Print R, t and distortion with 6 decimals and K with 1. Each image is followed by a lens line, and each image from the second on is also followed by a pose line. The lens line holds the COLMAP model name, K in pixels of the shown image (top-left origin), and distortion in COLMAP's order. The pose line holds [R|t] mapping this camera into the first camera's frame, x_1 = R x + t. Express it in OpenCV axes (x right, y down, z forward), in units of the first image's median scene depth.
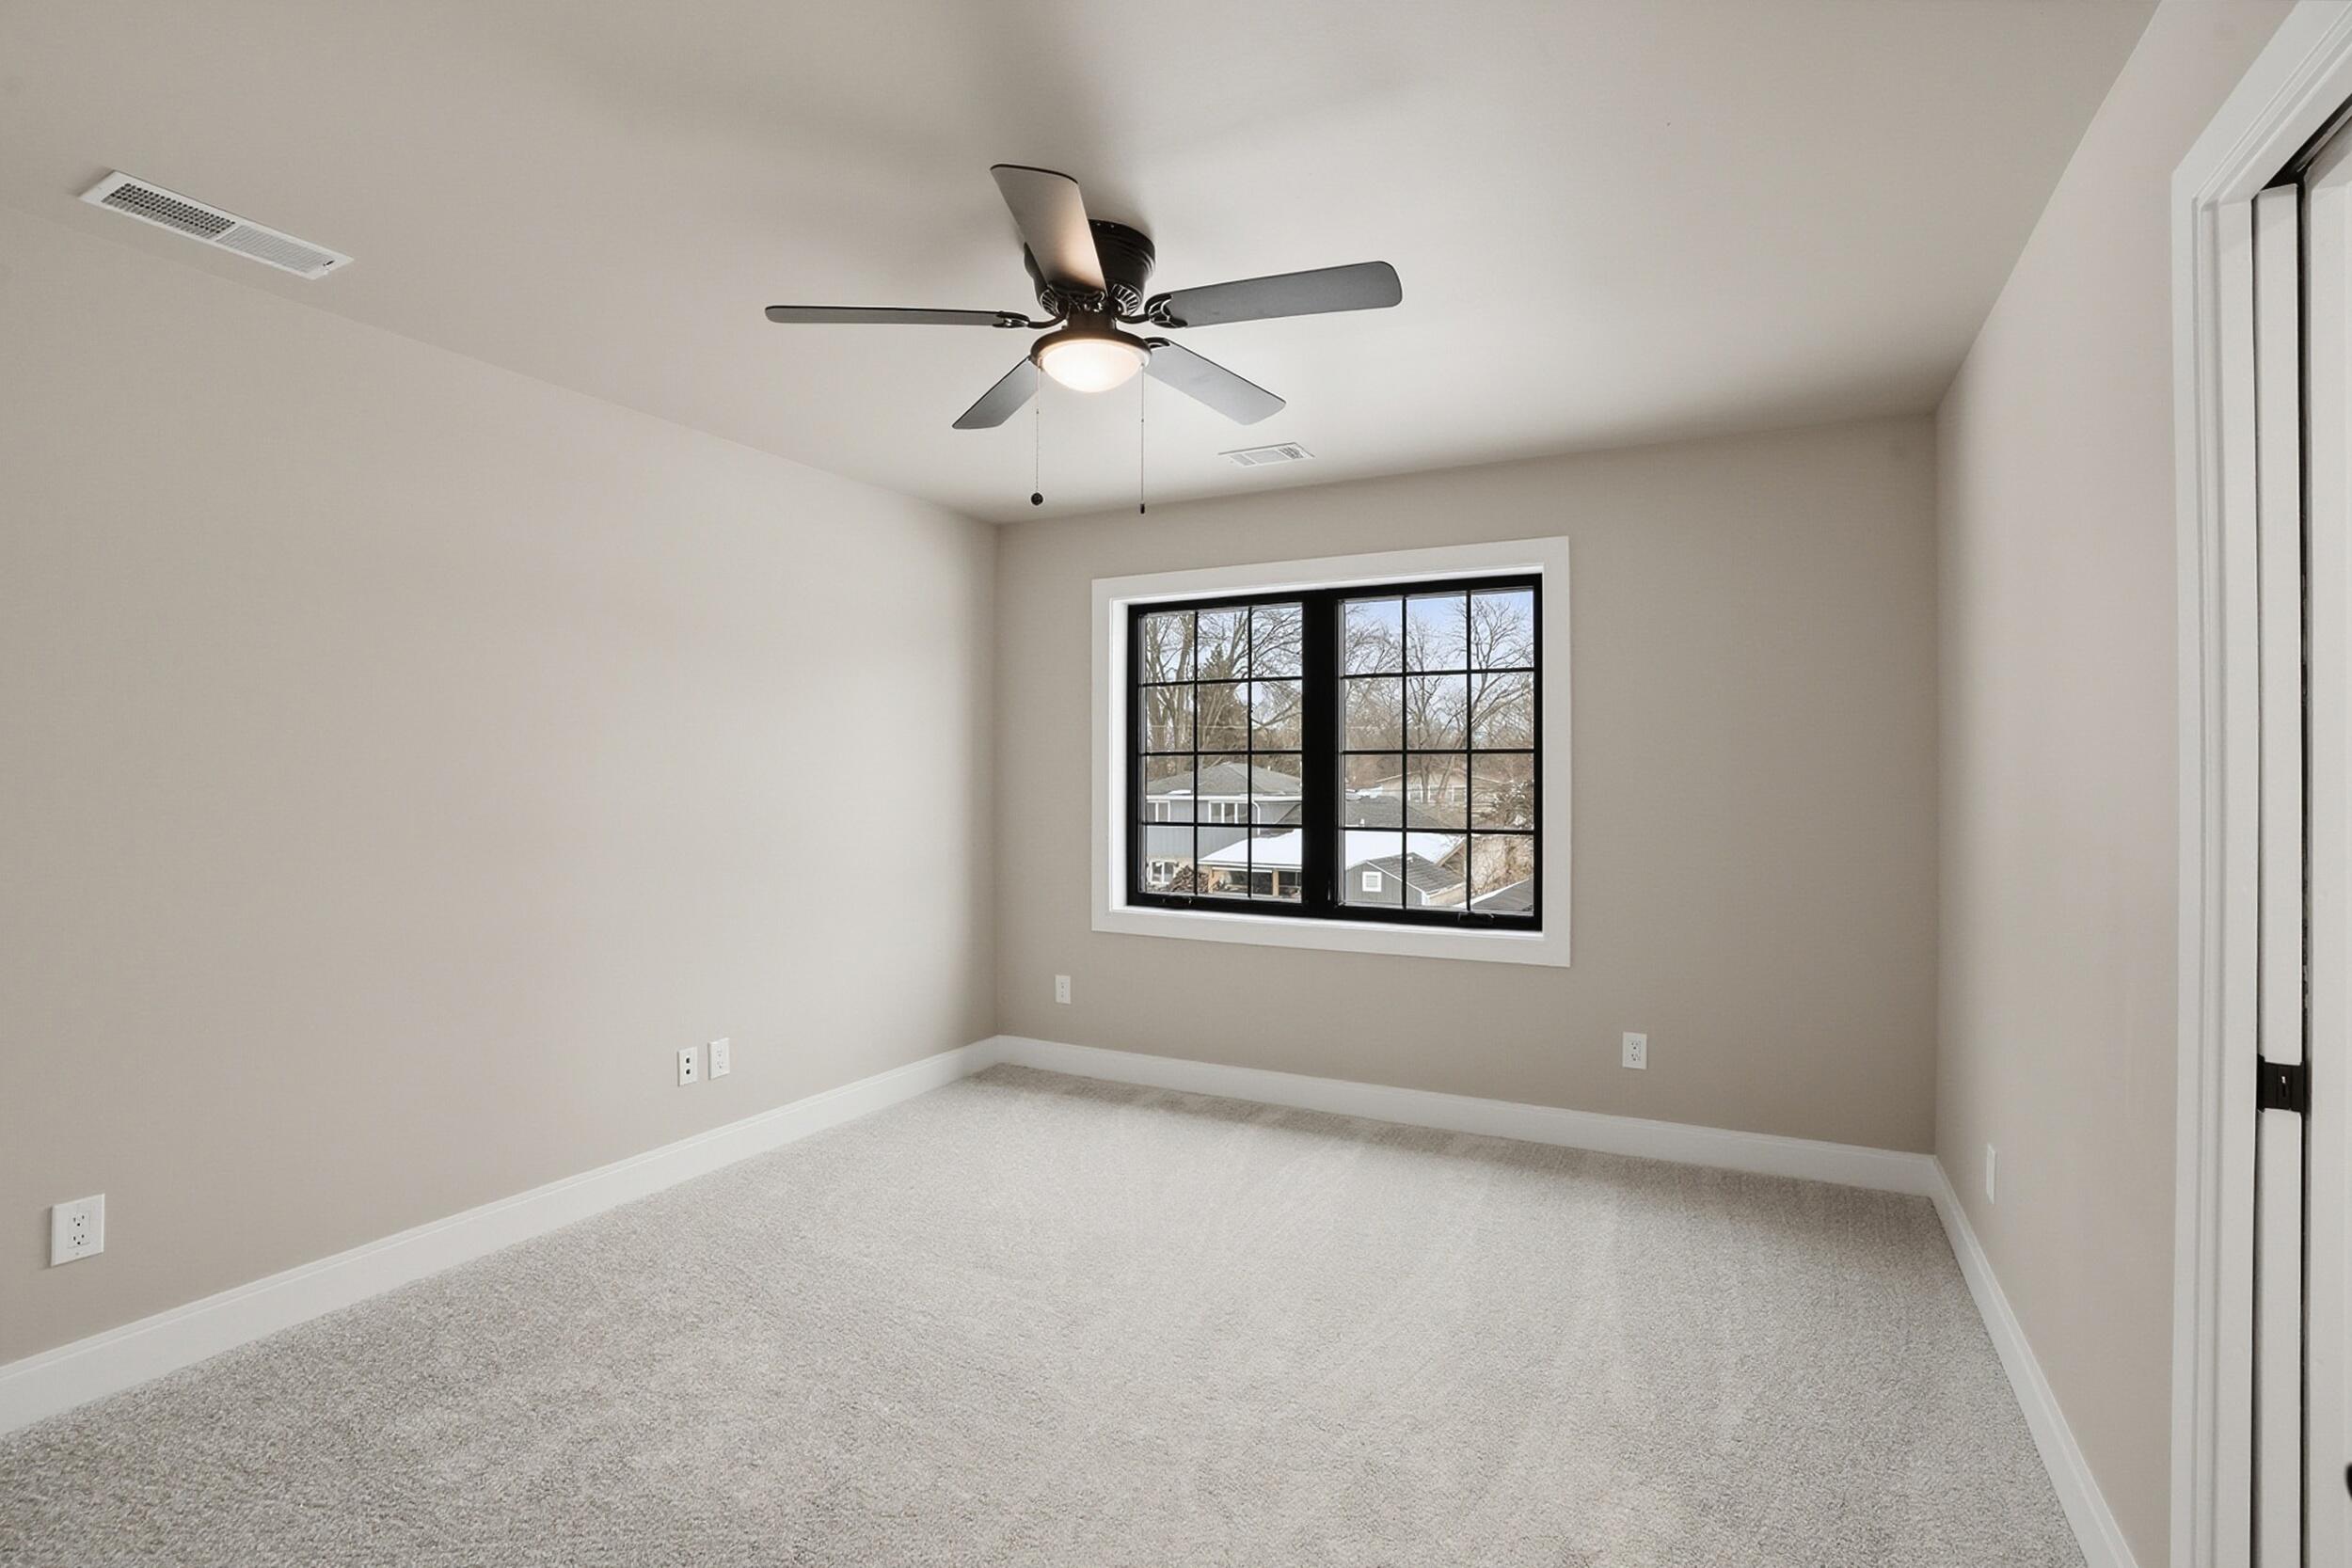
lens RADIAL K [[1092.7, 0, 1138.8], [0, 1092.7, 770.8], [0, 0, 1]] dist [-0.056864, 0.018429]
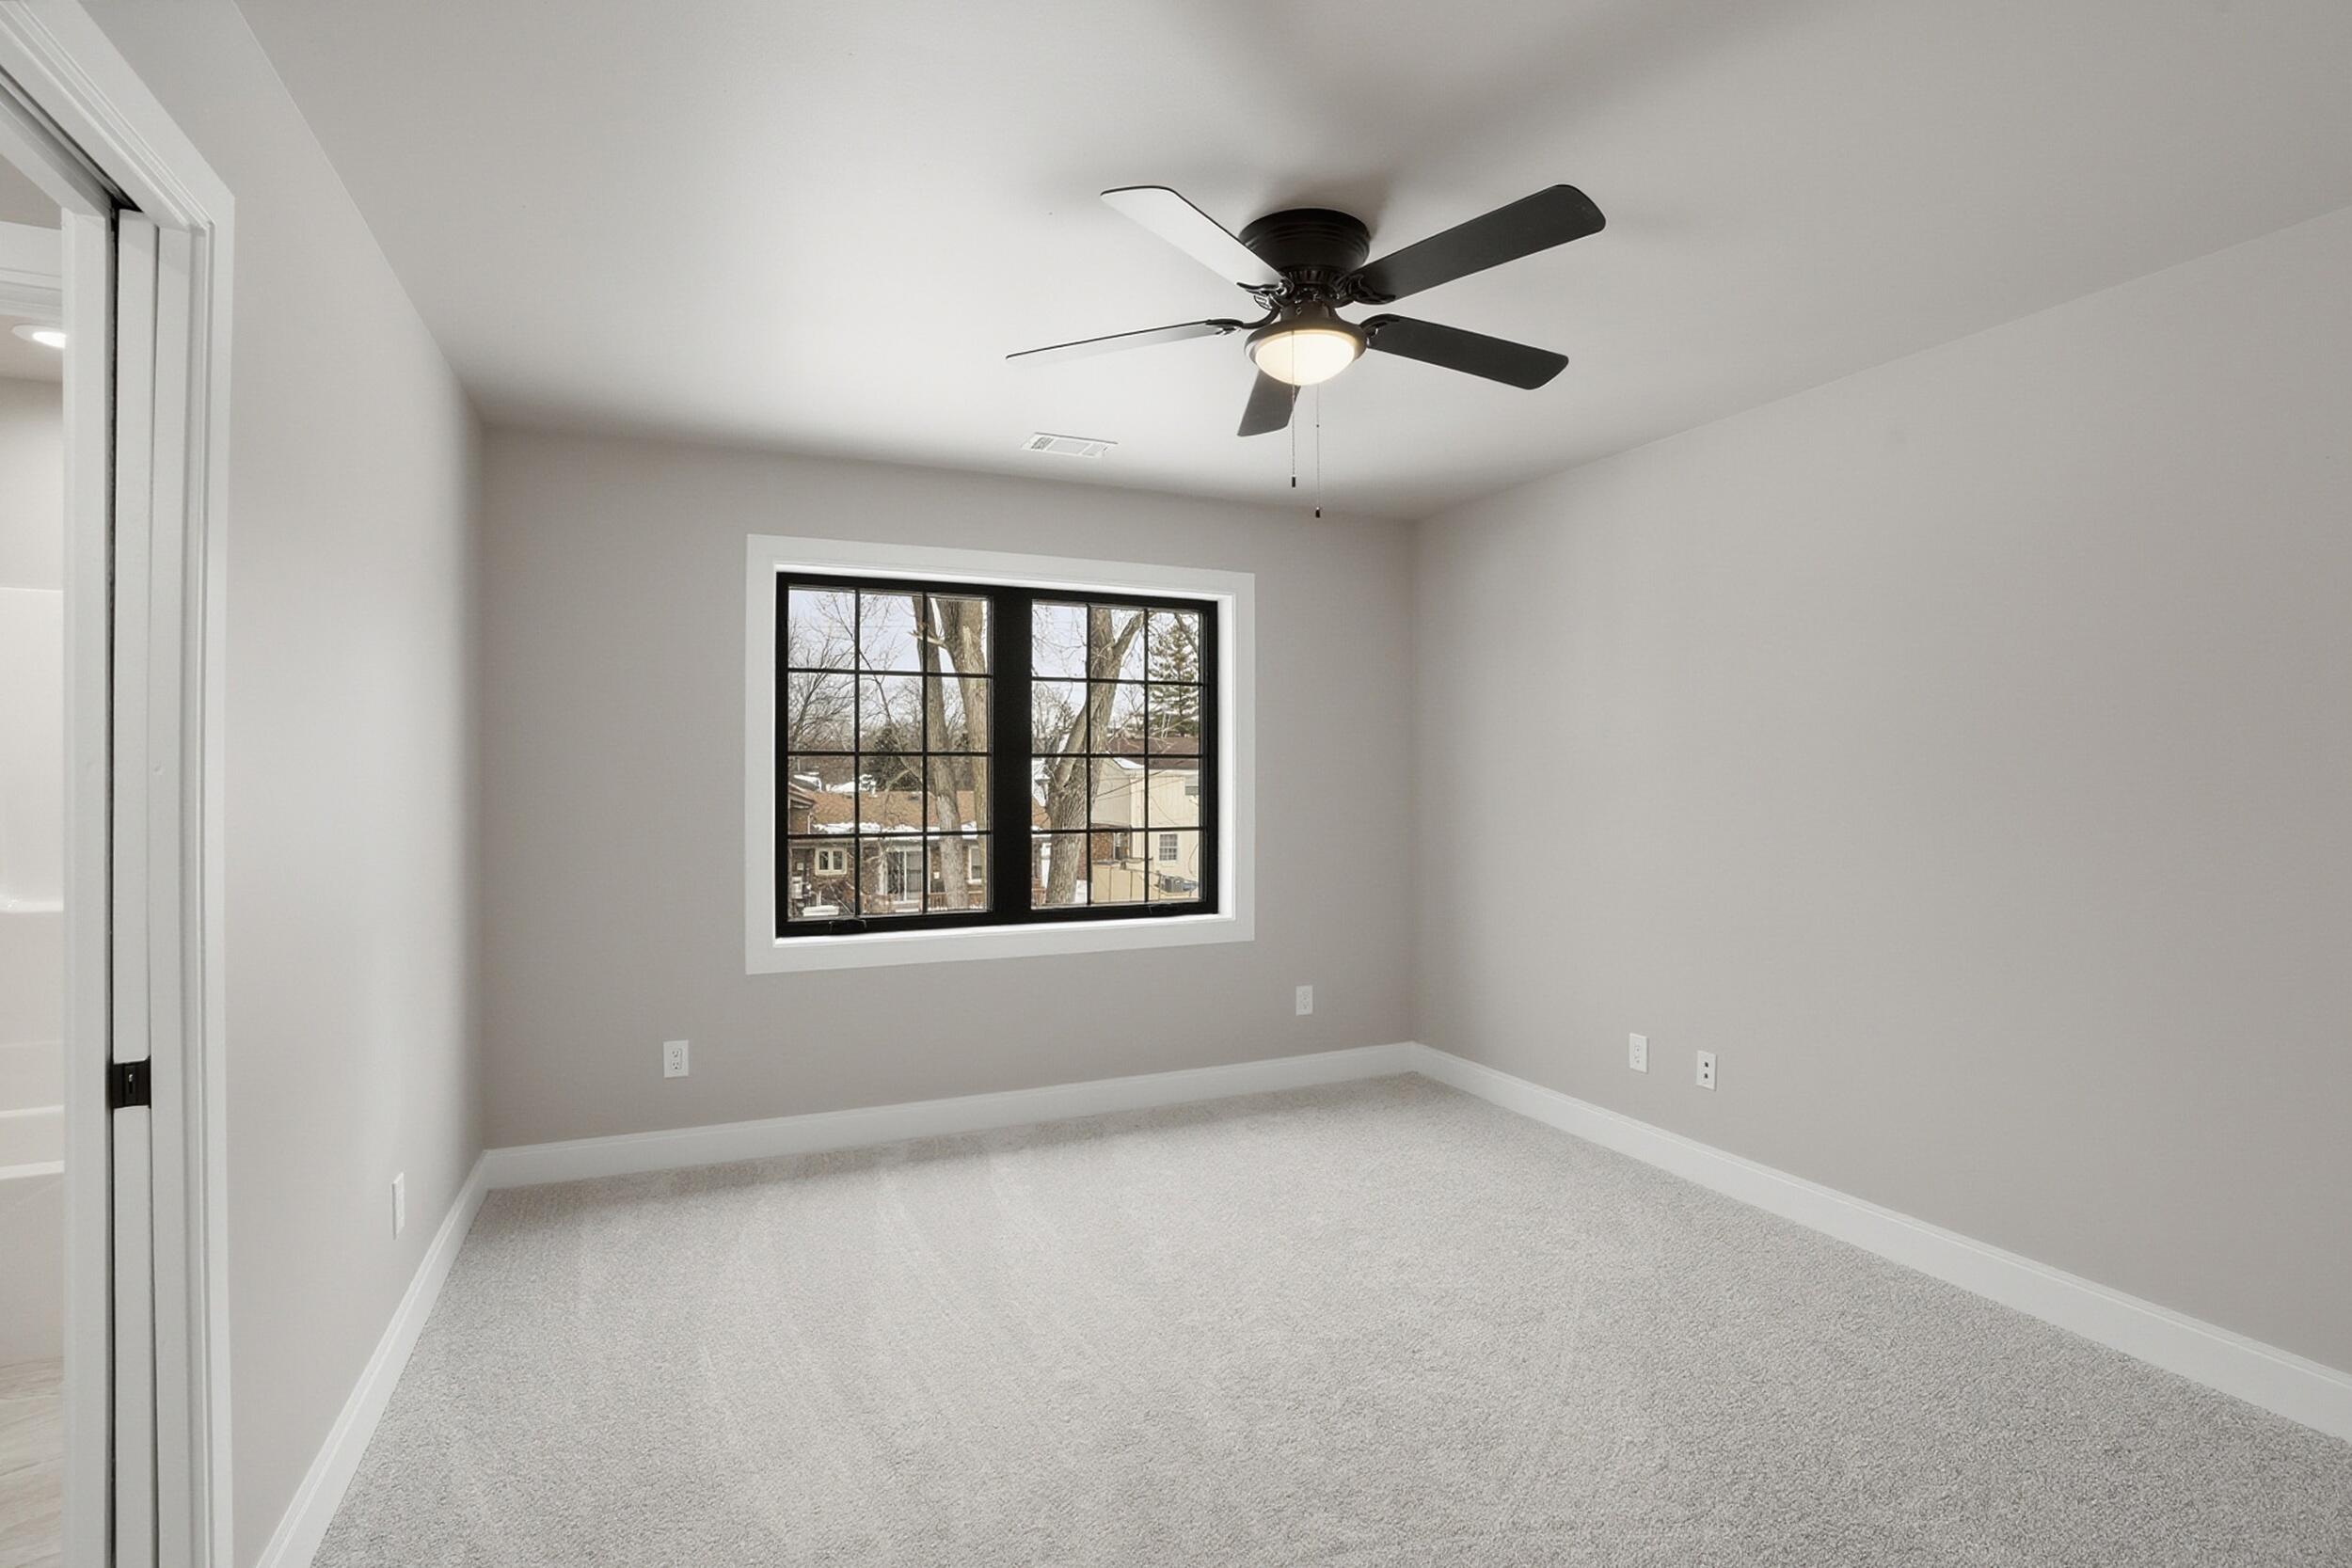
lens RADIAL K [[1092.7, 0, 1219.0], [0, 1092.7, 758.5], [0, 0, 1]] dist [-0.056864, 0.018429]
pose [[0.608145, 0.008341, 0.793782, -0.493639], [0.002304, 0.999922, -0.012273, -0.000838], [-0.793822, 0.009292, 0.608079, 0.266333]]
